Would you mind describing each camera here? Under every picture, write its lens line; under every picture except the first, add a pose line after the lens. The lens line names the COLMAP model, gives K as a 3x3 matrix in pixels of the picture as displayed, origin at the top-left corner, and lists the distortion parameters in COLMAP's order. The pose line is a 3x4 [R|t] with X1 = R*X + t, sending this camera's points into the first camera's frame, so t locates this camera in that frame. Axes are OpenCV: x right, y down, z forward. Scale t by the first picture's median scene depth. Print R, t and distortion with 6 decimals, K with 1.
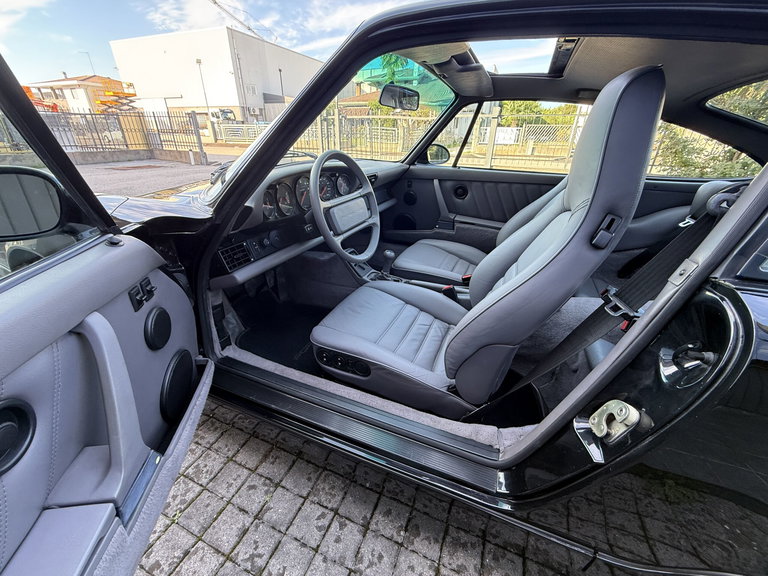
lens RADIAL K [[300.3, 0, 391.5], [0, 300.3, 289.7], [0, 0, 1]] dist [-0.007969, 0.000401]
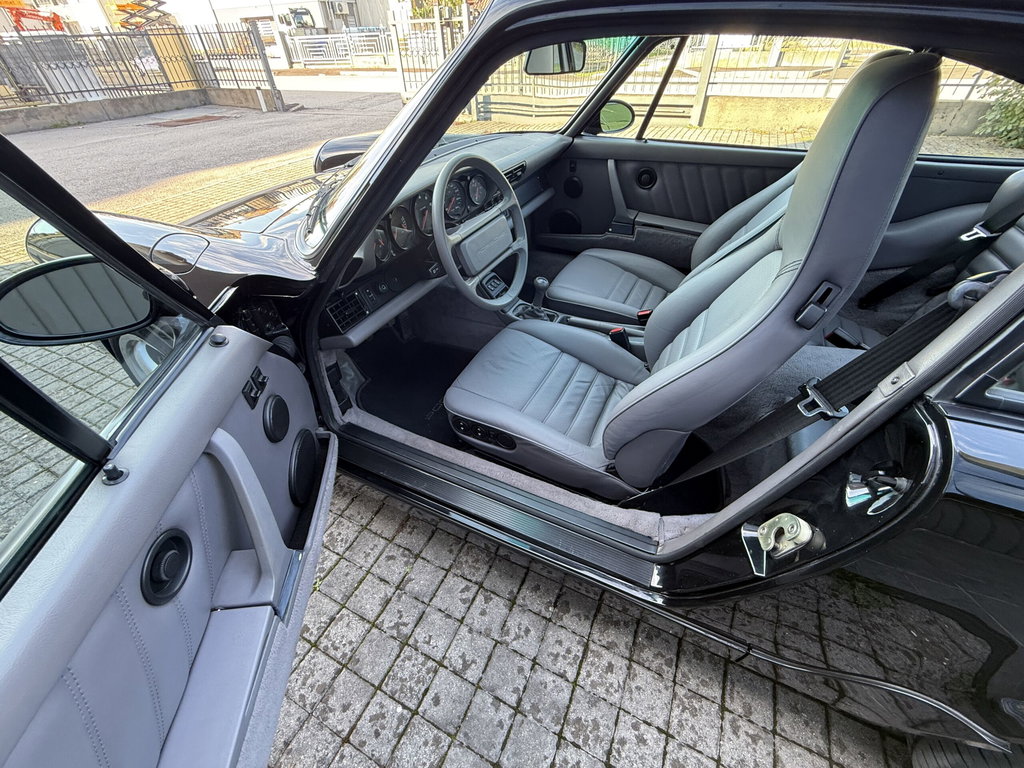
lens RADIAL K [[400.4, 0, 522.0], [0, 400.4, 386.2], [0, 0, 1]] dist [-0.007969, 0.000401]
pose [[0.997610, 0.009726, -0.068410, 0.023592], [0.006676, 0.971844, 0.235531, -0.156323], [0.068774, -0.235425, 0.969456, -0.057902]]
